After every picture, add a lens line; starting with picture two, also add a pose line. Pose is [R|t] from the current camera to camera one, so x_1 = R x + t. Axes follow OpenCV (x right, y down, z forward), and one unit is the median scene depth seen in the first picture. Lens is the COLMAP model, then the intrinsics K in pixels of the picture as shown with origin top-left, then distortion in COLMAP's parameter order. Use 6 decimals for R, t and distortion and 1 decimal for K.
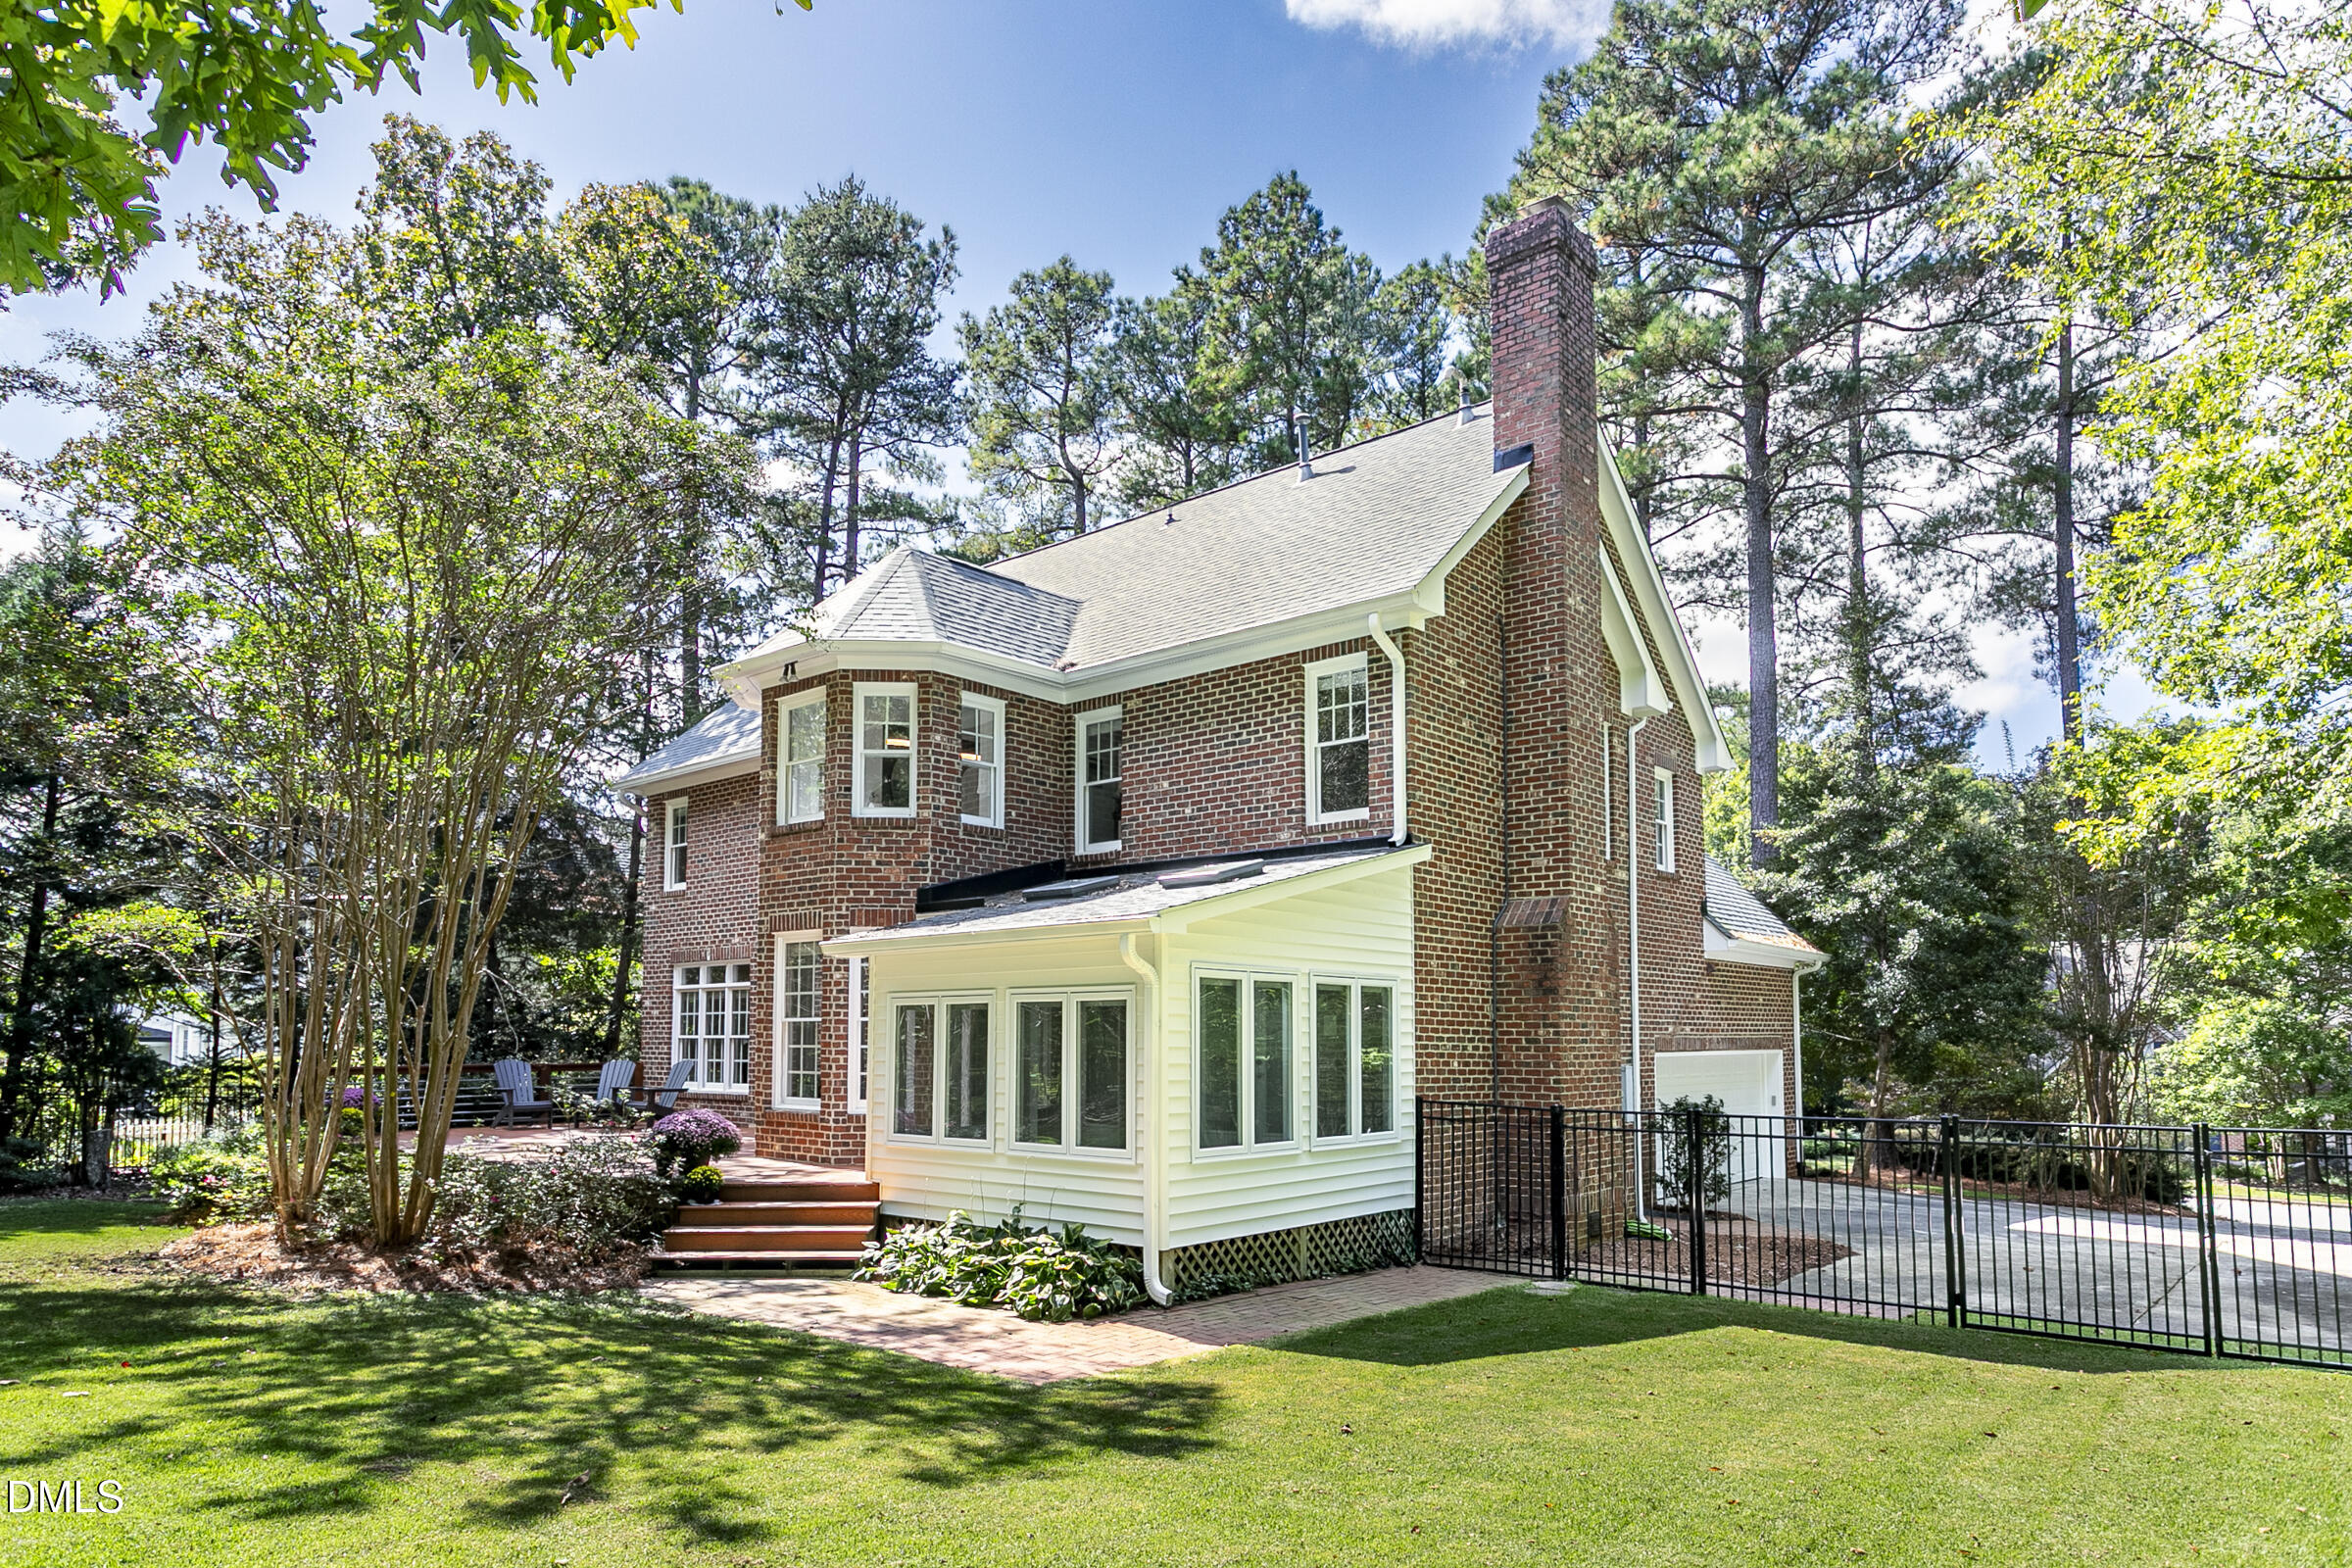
lens RADIAL K [[1409.4, 0, 1176.0], [0, 1409.4, 784.0], [0, 0, 1]] dist [0.048279, 0.000134]
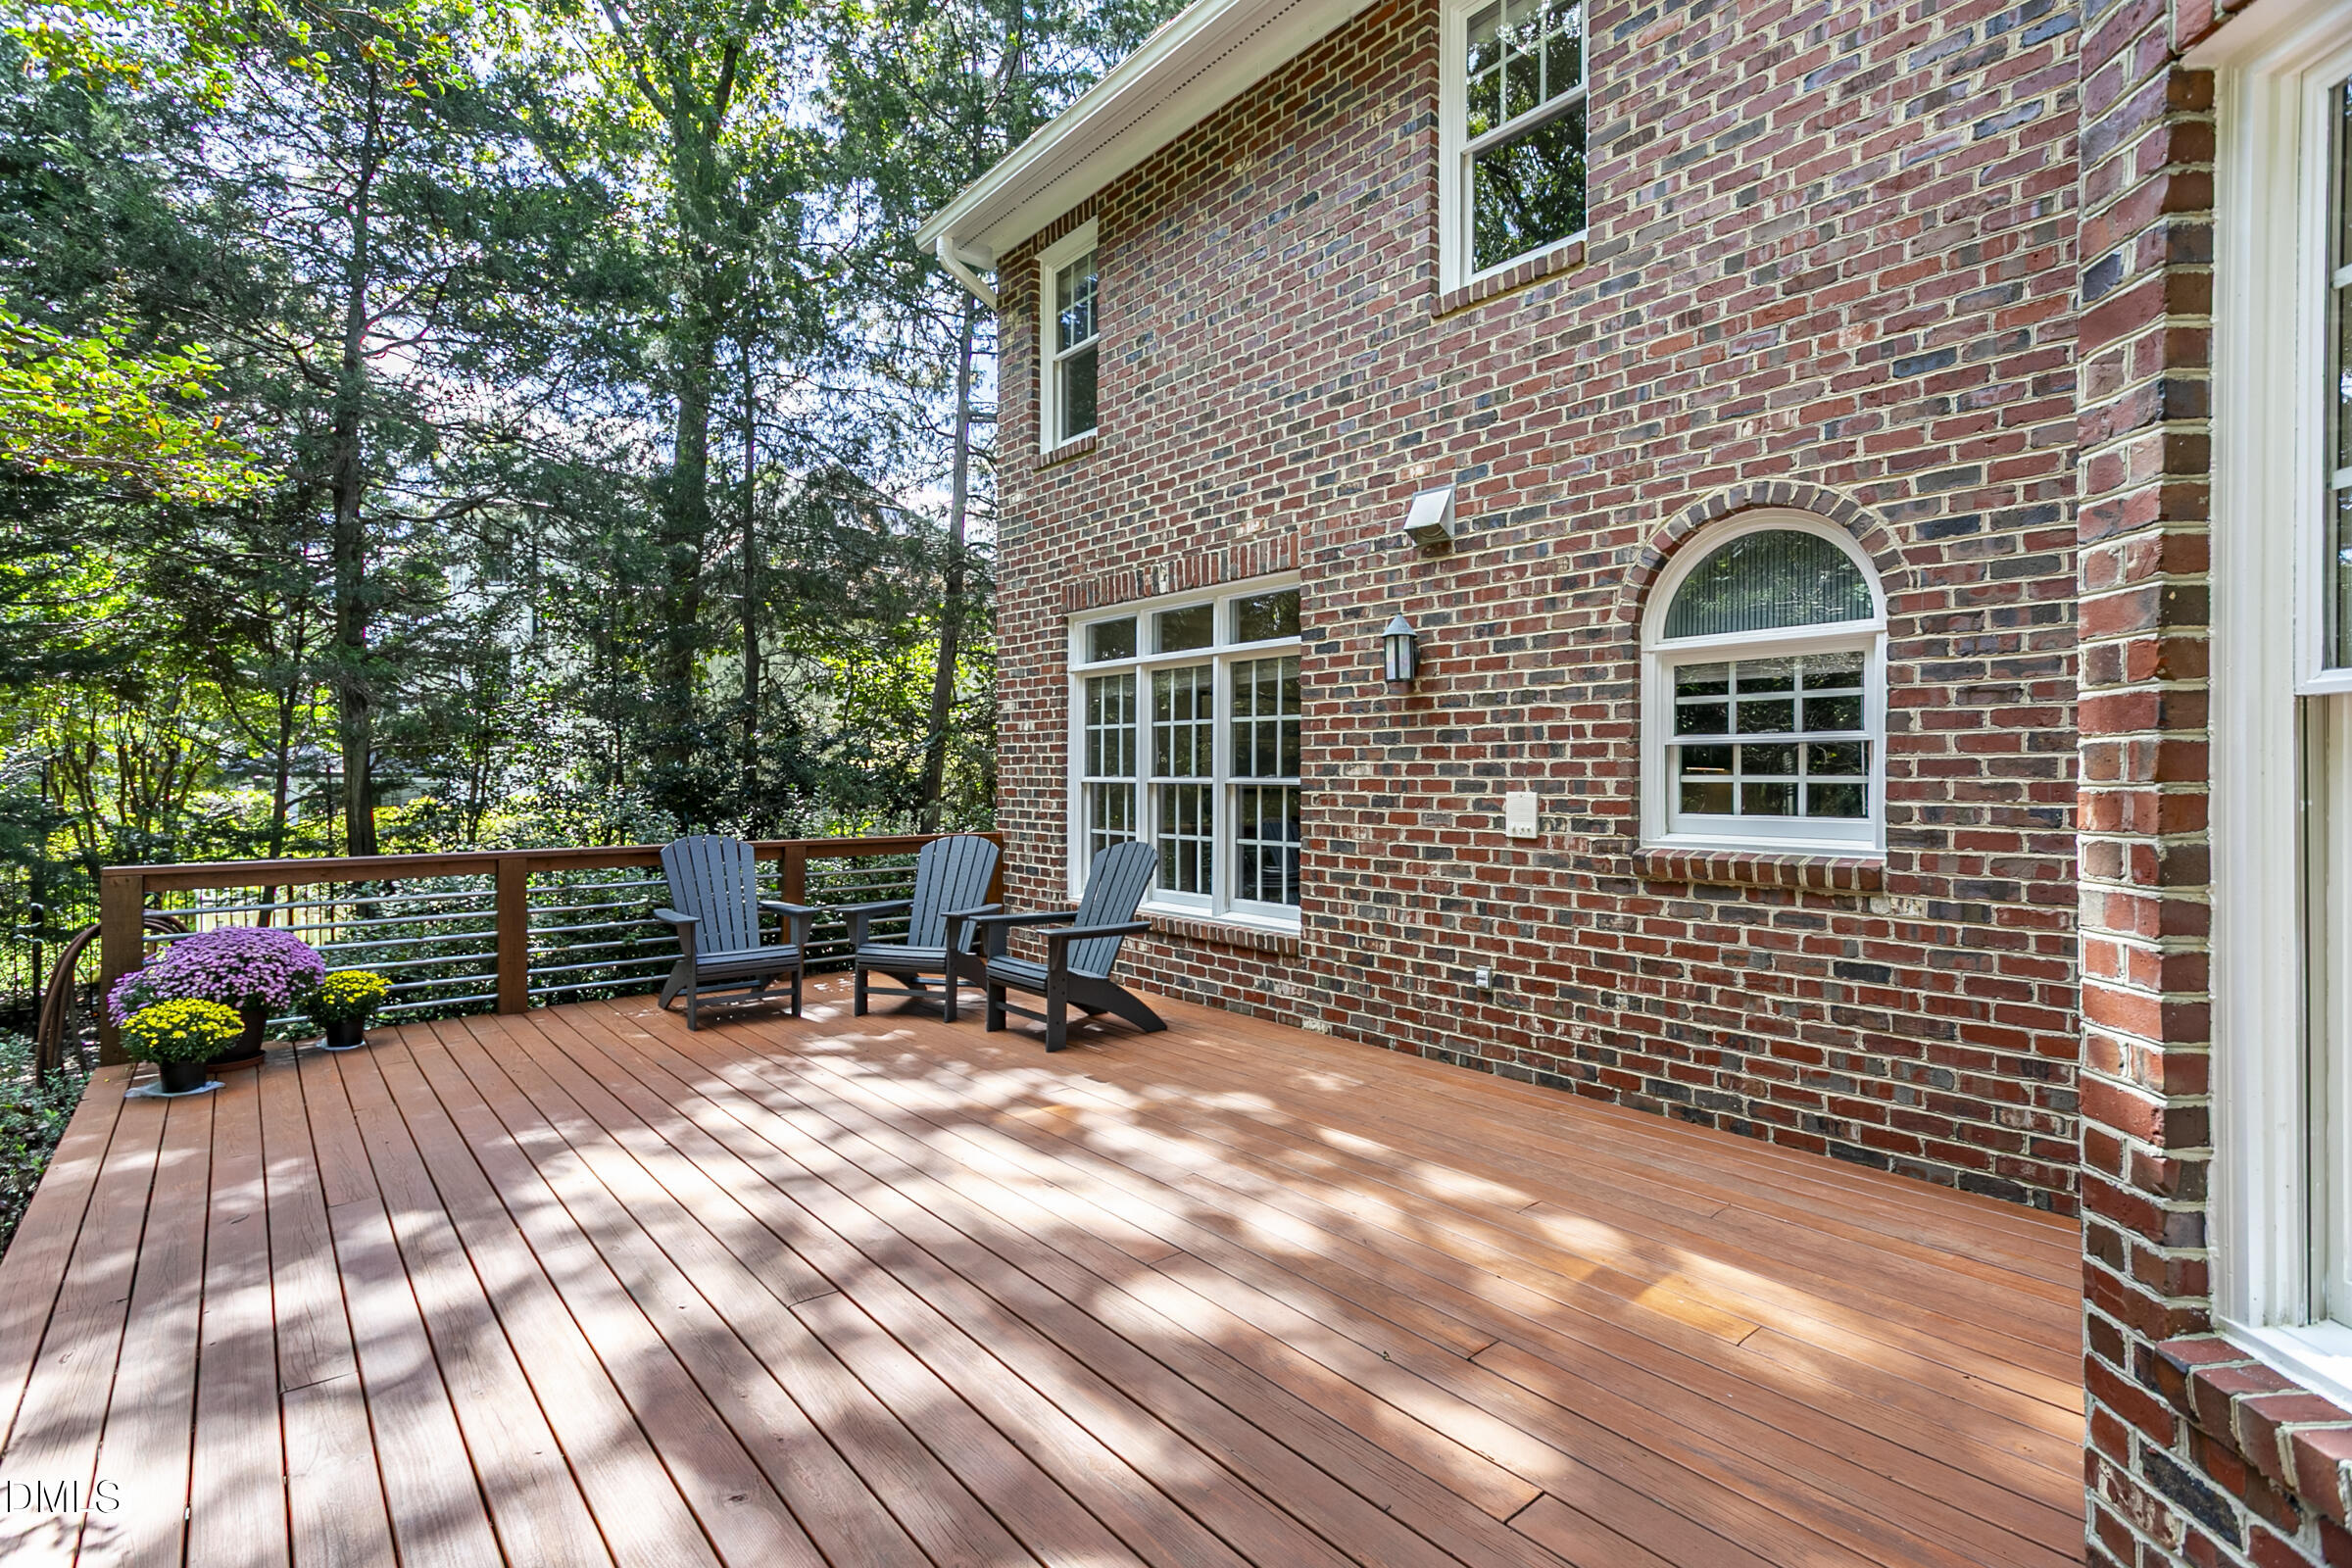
lens RADIAL K [[1125.6, 0, 1176.0], [0, 1125.6, 784.0], [0, 0, 1]] dist [-0.000270, 0.000017]
pose [[0.988071, 0.037977, -0.149243, -0.271680], [-0.014067, 0.987322, 0.158108, 0.125064], [0.153356, -0.154123, 0.976078, 0.668414]]
